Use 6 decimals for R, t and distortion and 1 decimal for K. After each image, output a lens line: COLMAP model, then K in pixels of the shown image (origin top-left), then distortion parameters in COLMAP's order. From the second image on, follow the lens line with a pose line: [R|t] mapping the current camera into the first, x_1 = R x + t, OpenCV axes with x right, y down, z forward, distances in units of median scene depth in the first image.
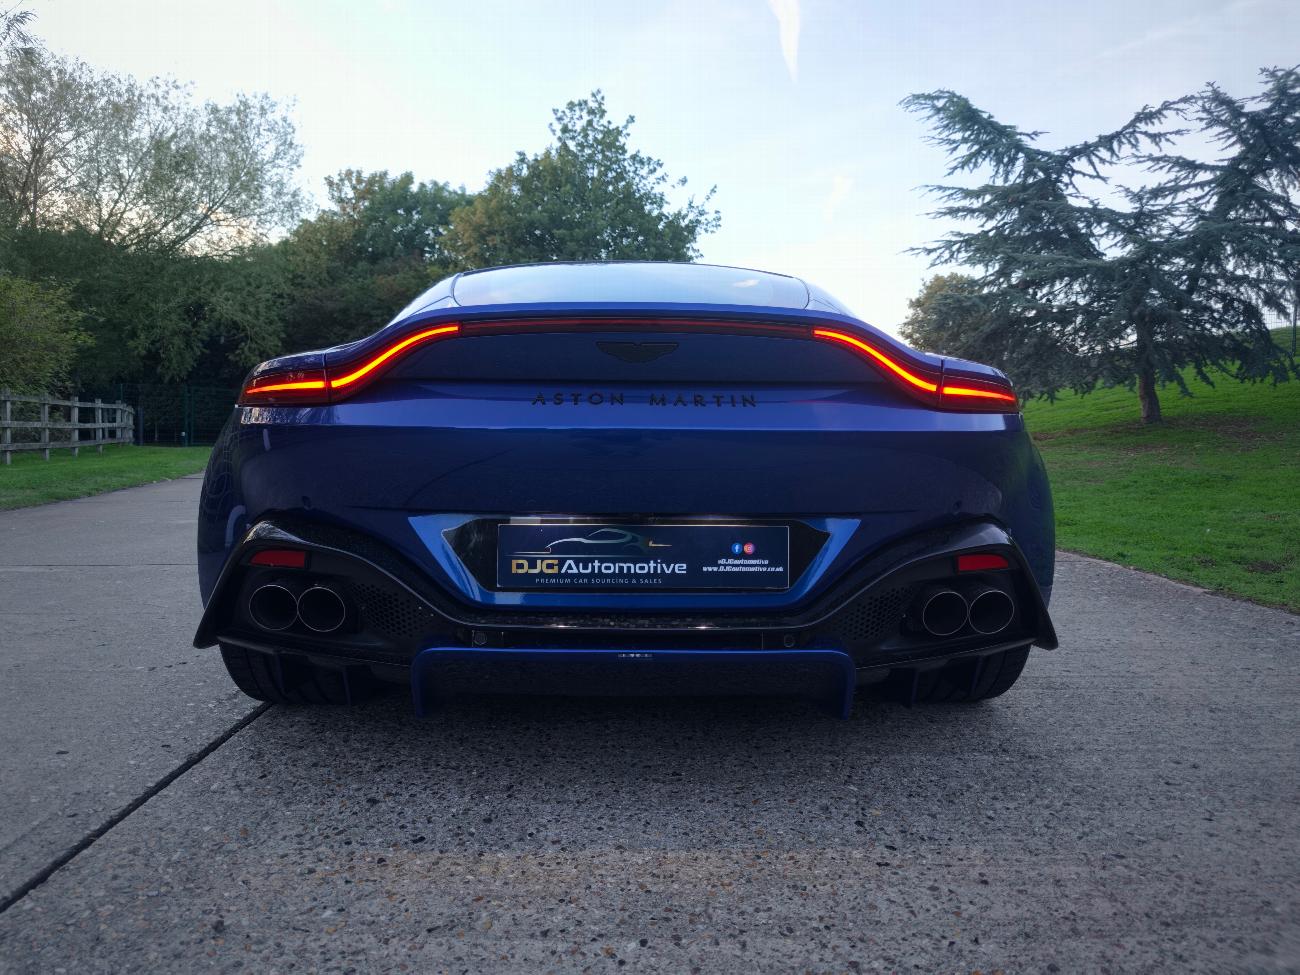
lens RADIAL K [[858.1, 0, 618.3], [0, 858.1, 485.8], [0, 0, 1]] dist [0.045024, -0.051343]
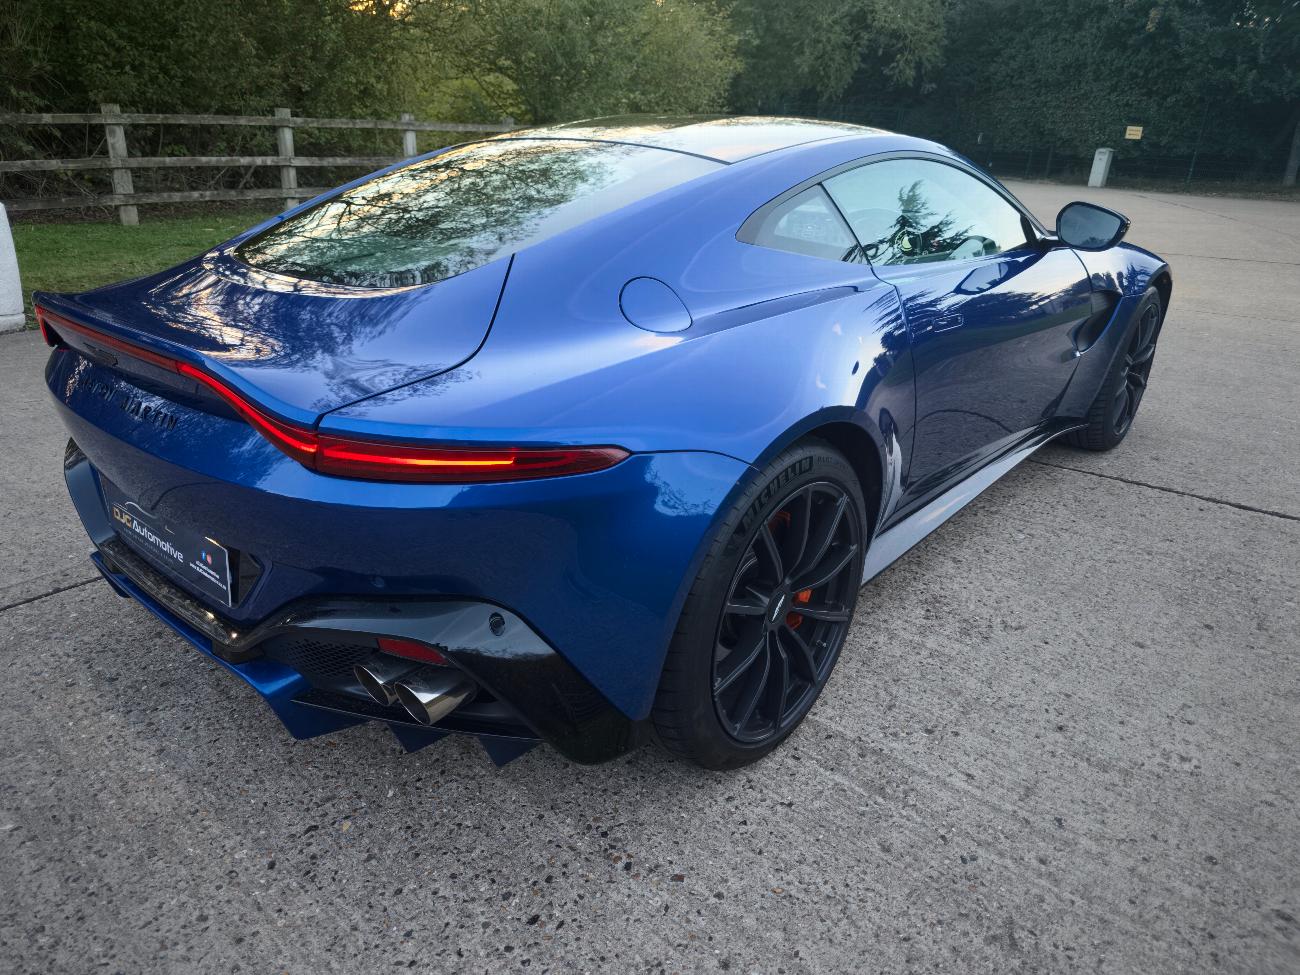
lens RADIAL K [[854.3, 0, 642.3], [0, 854.3, 480.7], [0, 0, 1]] dist [0.046506, -0.053438]
pose [[0.758777, 0.255519, -0.599139, 1.134435], [-0.061166, 0.943729, 0.325016, -0.379247], [0.648473, -0.209967, 0.731708, 0.607469]]
